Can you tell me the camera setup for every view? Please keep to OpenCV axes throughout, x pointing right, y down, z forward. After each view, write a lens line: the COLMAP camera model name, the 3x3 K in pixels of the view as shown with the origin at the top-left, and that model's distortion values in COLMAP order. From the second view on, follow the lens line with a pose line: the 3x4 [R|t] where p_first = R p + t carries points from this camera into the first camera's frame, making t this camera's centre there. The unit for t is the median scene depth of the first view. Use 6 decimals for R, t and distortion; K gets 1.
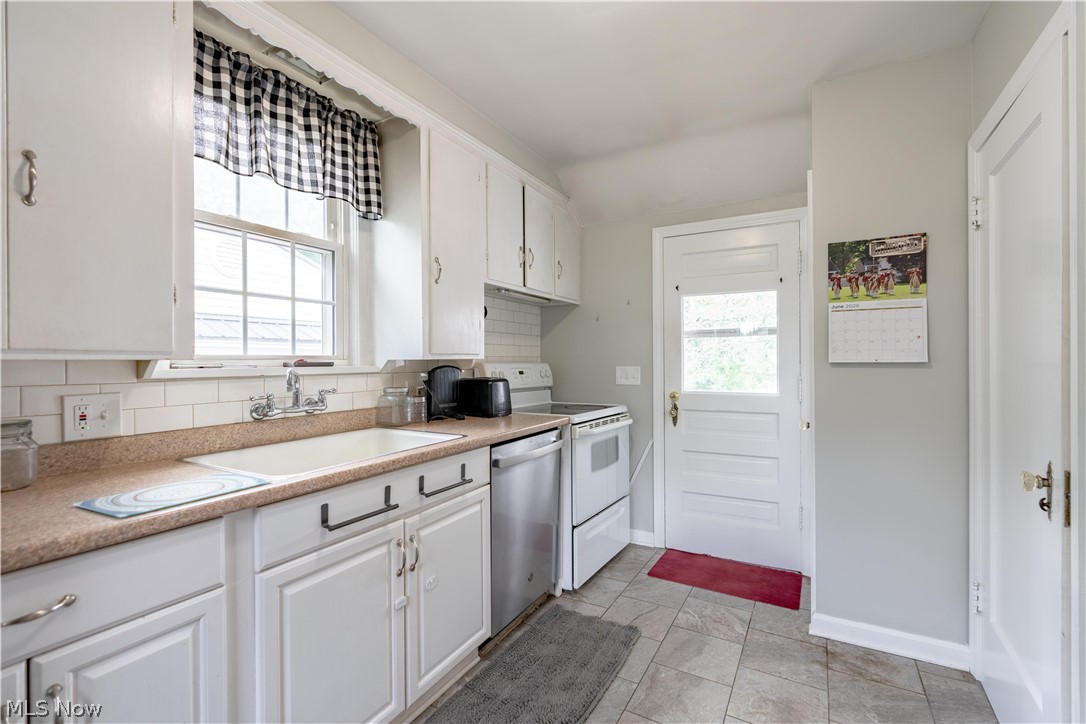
lens RADIAL K [[485.7, 0, 542.8], [0, 485.7, 362.3], [0, 0, 1]] dist [-0.007241, 0.002508]
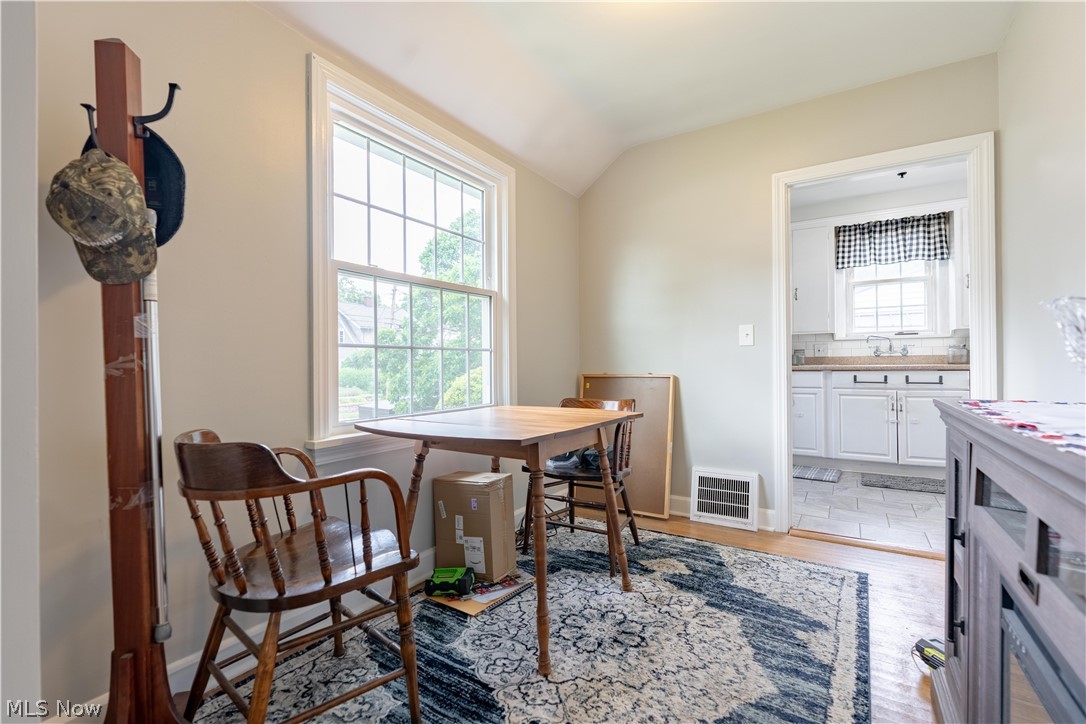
lens RADIAL K [[485.7, 0, 535.7], [0, 485.7, 357.9], [0, 0, 1]] dist [-0.007241, 0.002508]
pose [[-0.055313, -0.000037, -0.998469, 1.832782], [0.004061, 0.999992, -0.000262, 0.106294], [0.998461, -0.004069, -0.055313, -0.605824]]
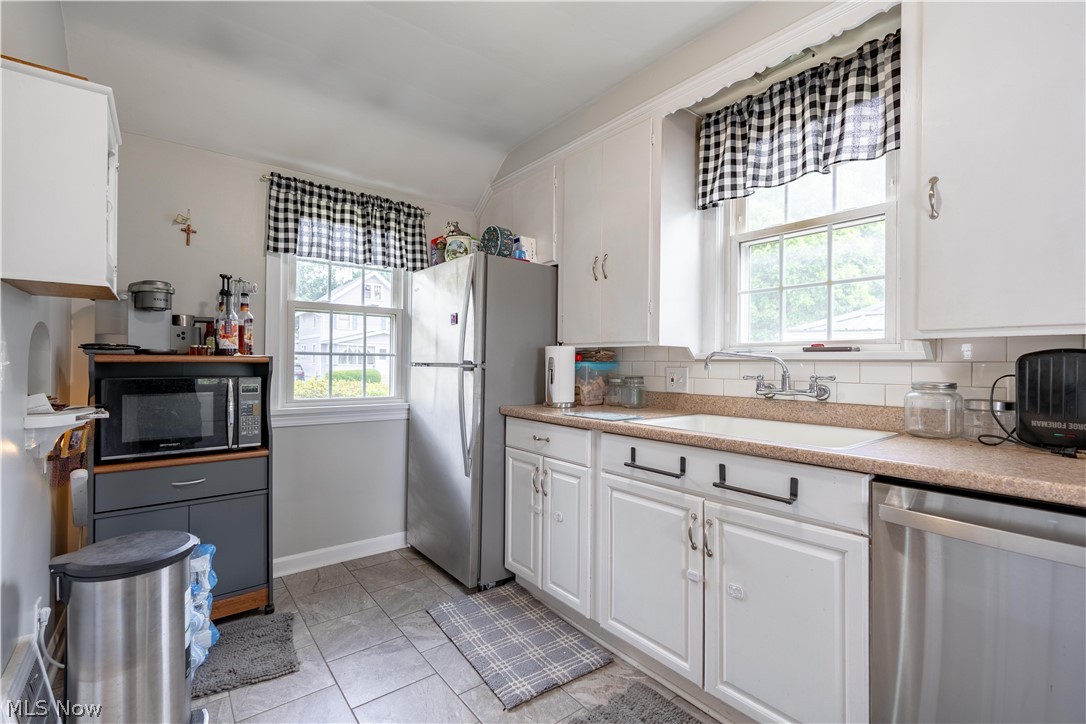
lens RADIAL K [[485.7, 0, 546.2], [0, 485.7, 359.7], [0, 0, 1]] dist [-0.007241, 0.002508]
pose [[-0.376740, -0.002604, -0.926315, 0.578595], [-0.009313, 0.999956, 0.000977, 0.027660], [0.926272, 0.008995, -0.376748, 0.807656]]
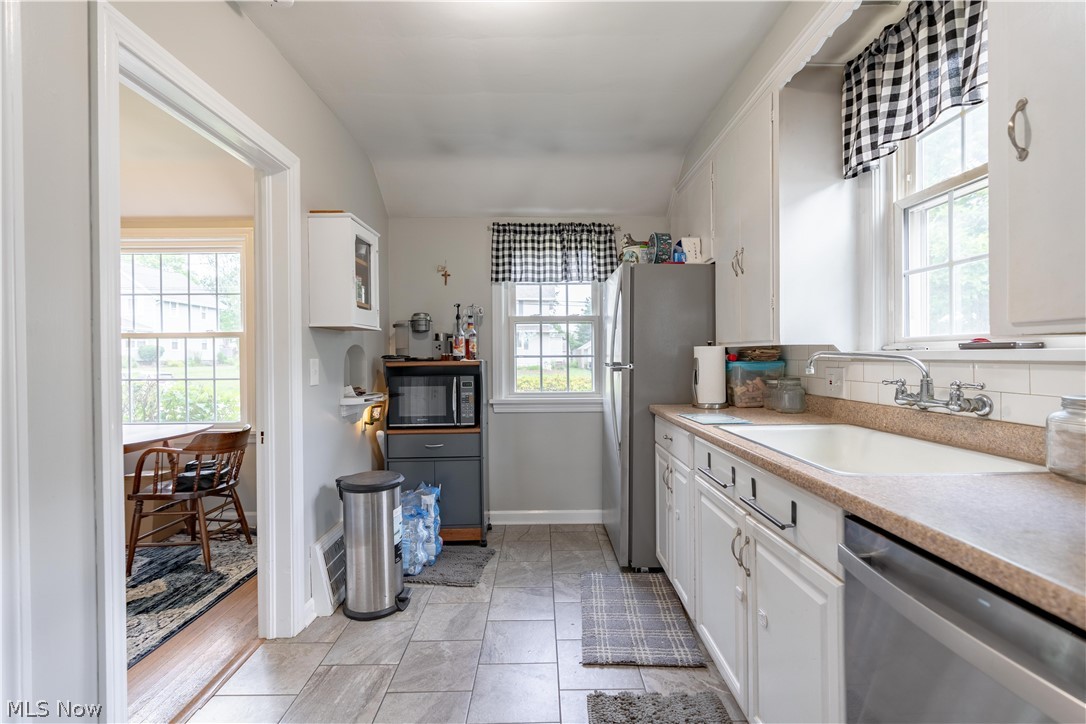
lens RADIAL K [[485.7, 0, 539.5], [0, 485.7, 356.4], [0, 0, 1]] dist [-0.007241, 0.002508]
pose [[-0.869476, 0.016108, -0.493713, 0.390031], [0.014366, 0.999870, 0.007322, 0.005210], [0.493767, -0.000727, -0.869594, 1.217408]]
